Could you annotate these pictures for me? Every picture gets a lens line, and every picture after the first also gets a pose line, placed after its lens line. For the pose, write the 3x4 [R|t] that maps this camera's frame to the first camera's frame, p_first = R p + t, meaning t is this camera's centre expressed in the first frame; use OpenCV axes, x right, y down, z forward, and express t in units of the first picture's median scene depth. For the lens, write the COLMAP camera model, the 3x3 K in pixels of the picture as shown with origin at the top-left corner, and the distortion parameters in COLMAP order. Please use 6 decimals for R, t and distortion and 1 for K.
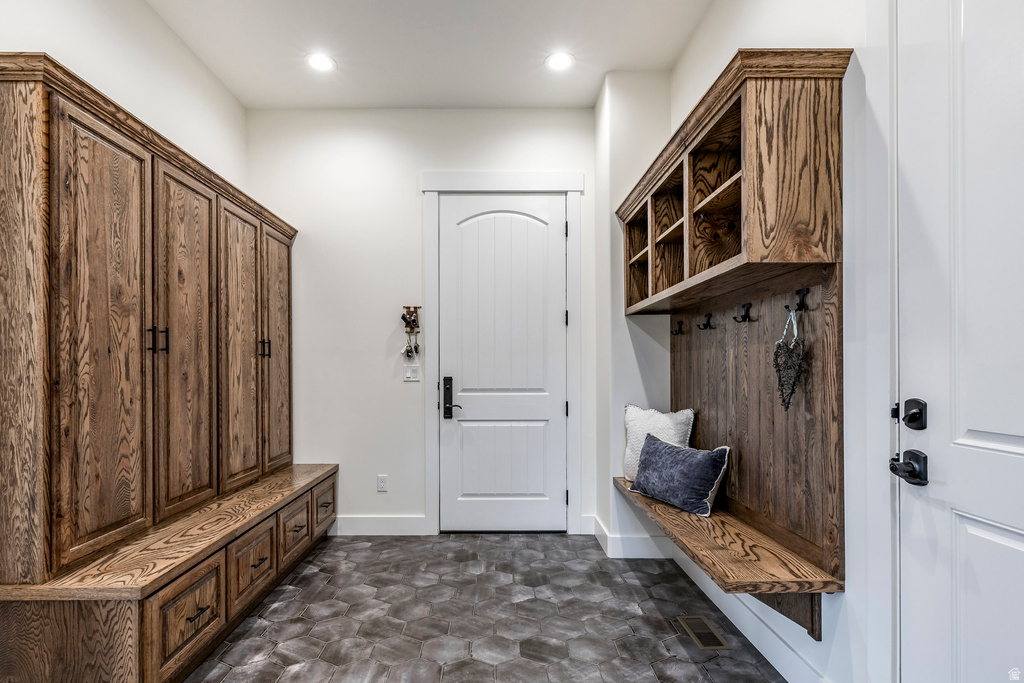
lens RADIAL K [[468.1, 0, 515.7], [0, 468.1, 354.8], [0, 0, 1]] dist [-0.000319, -0.000029]
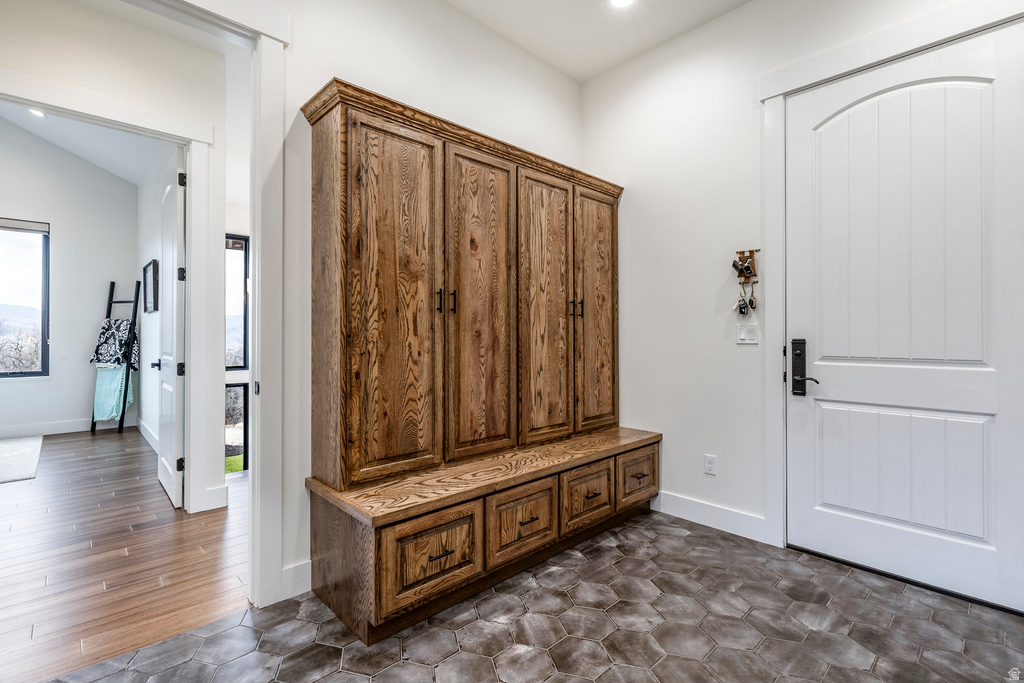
lens RADIAL K [[468.6, 0, 512.3], [0, 468.6, 325.4], [0, 0, 1]] dist [-0.001192, -0.000008]
pose [[0.682668, -0.012156, -0.730628, 0.153635], [0.021463, 0.999764, 0.003420, 0.022978], [0.730414, -0.018016, 0.682767, 0.288637]]
